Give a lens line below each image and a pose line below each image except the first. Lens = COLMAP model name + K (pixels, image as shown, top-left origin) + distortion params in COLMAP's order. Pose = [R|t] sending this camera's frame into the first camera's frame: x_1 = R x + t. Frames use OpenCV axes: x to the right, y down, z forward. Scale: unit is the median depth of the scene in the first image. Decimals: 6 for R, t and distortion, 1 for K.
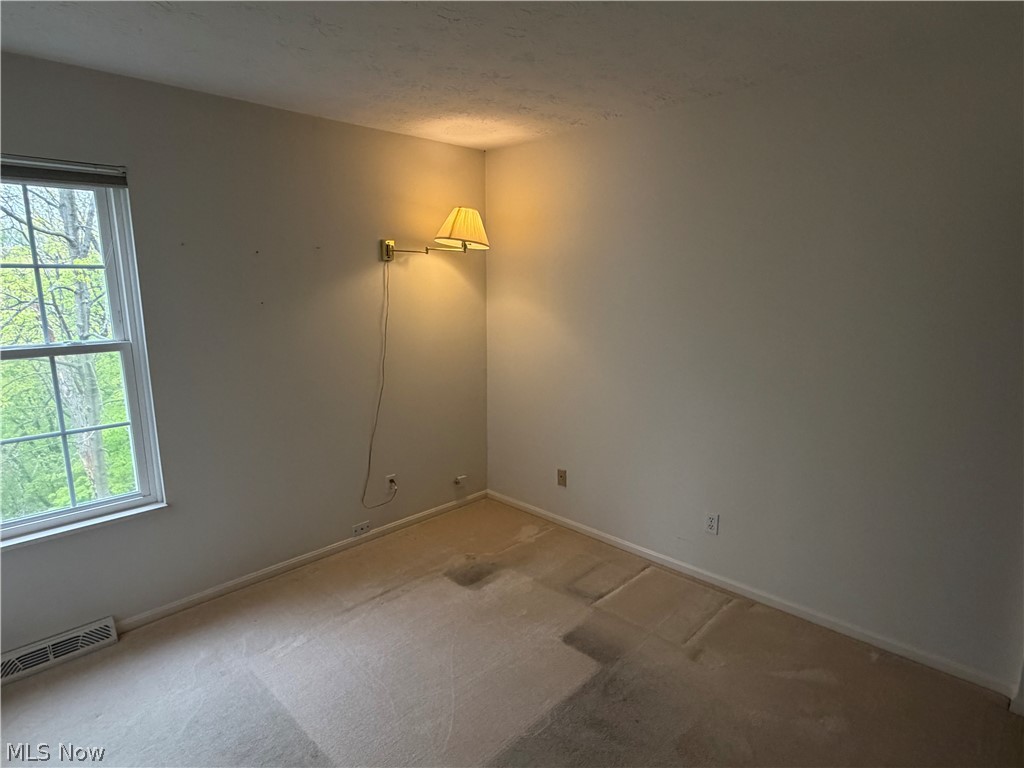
lens RADIAL K [[567.3, 0, 516.2], [0, 567.3, 388.2], [0, 0, 1]] dist [0.002789, -0.003580]
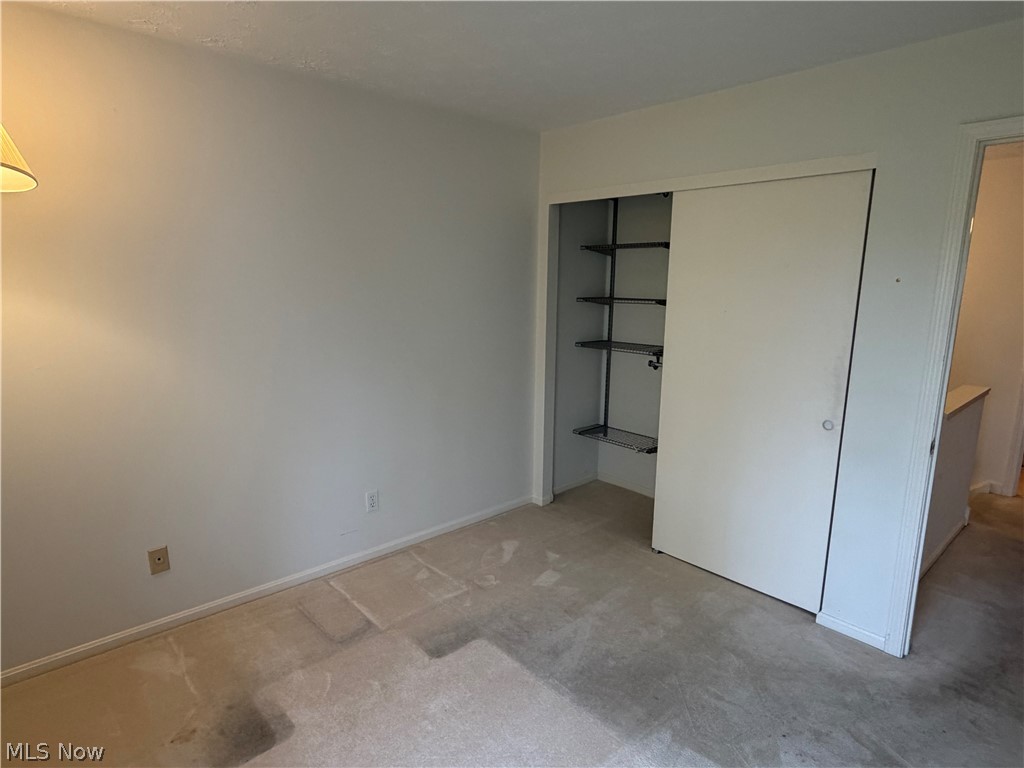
lens RADIAL K [[567.3, 0, 514.1], [0, 567.3, 383.6], [0, 0, 1]] dist [0.002789, -0.003580]
pose [[0.057123, -0.181070, 0.981810, -0.624348], [0.164801, 0.971635, 0.169605, -0.106563], [-0.984671, 0.152115, 0.085343, 0.618424]]
